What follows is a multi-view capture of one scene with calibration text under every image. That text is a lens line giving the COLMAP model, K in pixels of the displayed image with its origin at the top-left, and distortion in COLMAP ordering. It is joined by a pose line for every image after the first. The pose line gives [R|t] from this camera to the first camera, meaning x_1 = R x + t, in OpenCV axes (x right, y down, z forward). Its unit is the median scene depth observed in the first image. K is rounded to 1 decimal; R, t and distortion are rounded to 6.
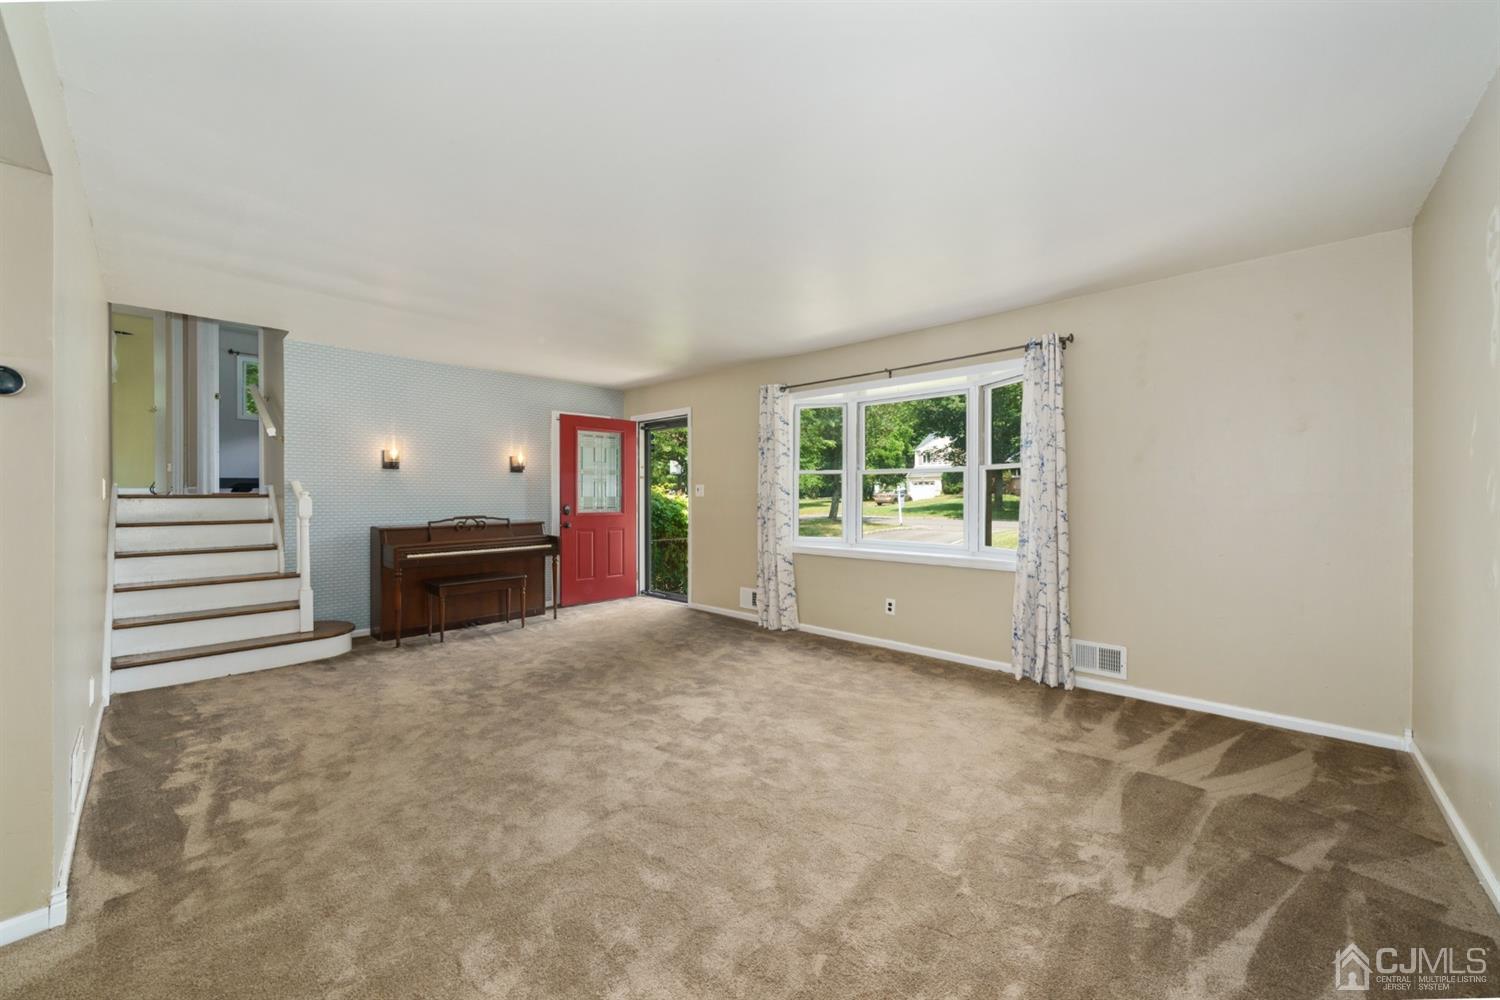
lens RADIAL K [[558.7, 0, 750.0], [0, 558.7, 500.0], [0, 0, 1]] dist [-0.002362, -0.000065]
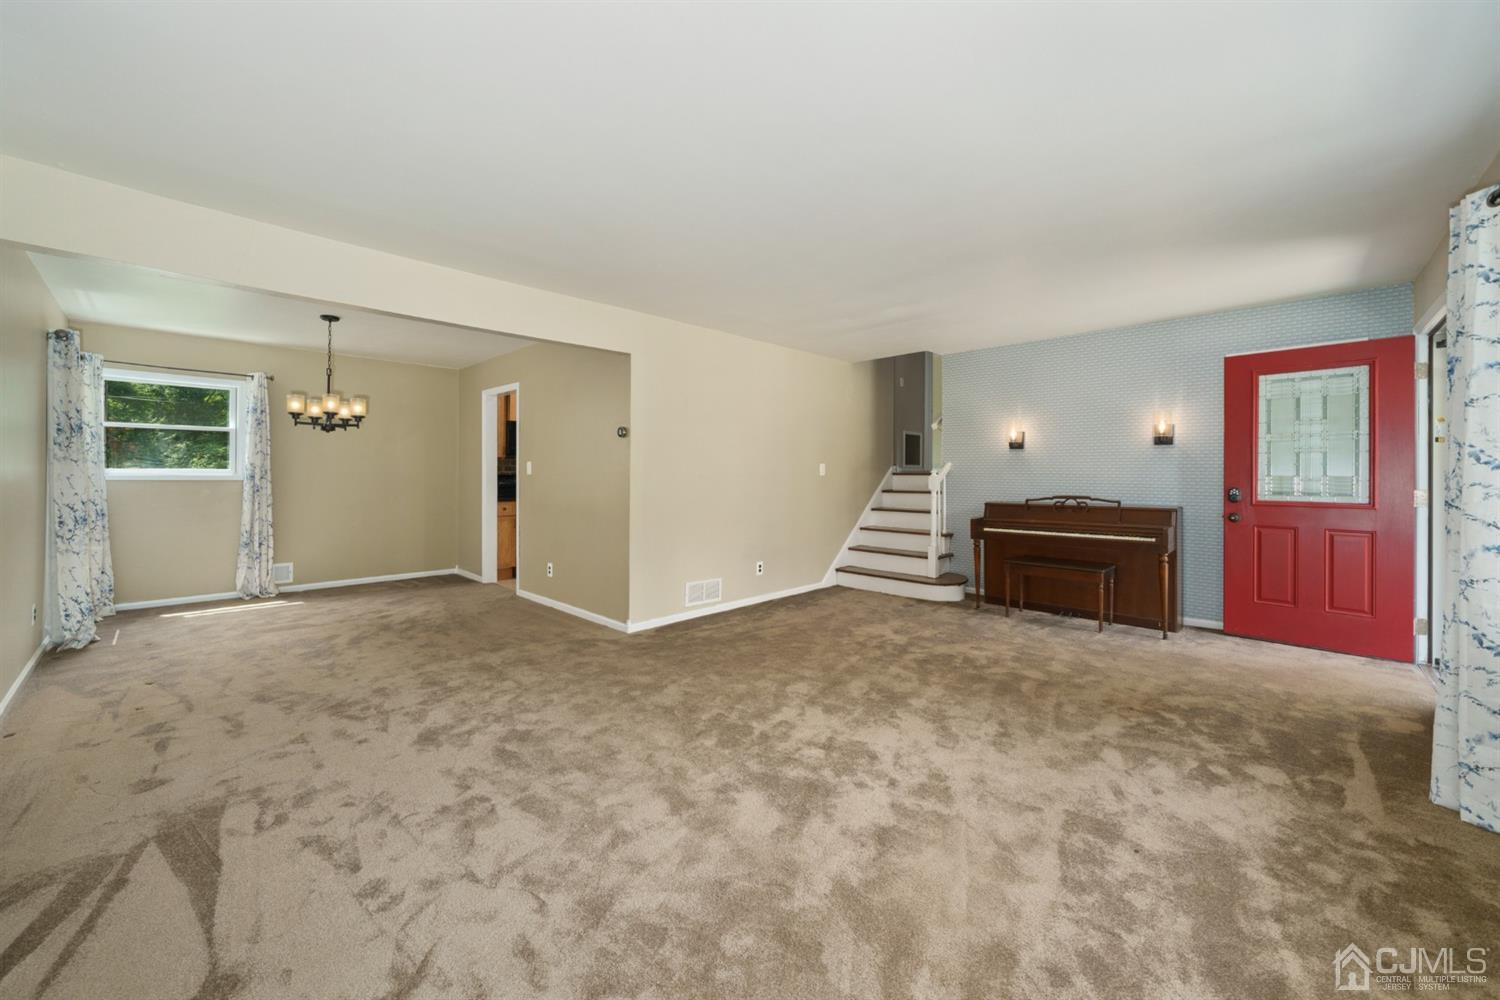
lens RADIAL K [[566.4, 0, 748.6], [0, 566.4, 469.9], [0, 0, 1]] dist [-0.000950, 0.000007]
pose [[-0.009701, -0.004992, -0.999940, 0.446381], [-0.008892, 0.999948, -0.004906, -0.004967], [0.999913, 0.008844, -0.009745, 0.483127]]
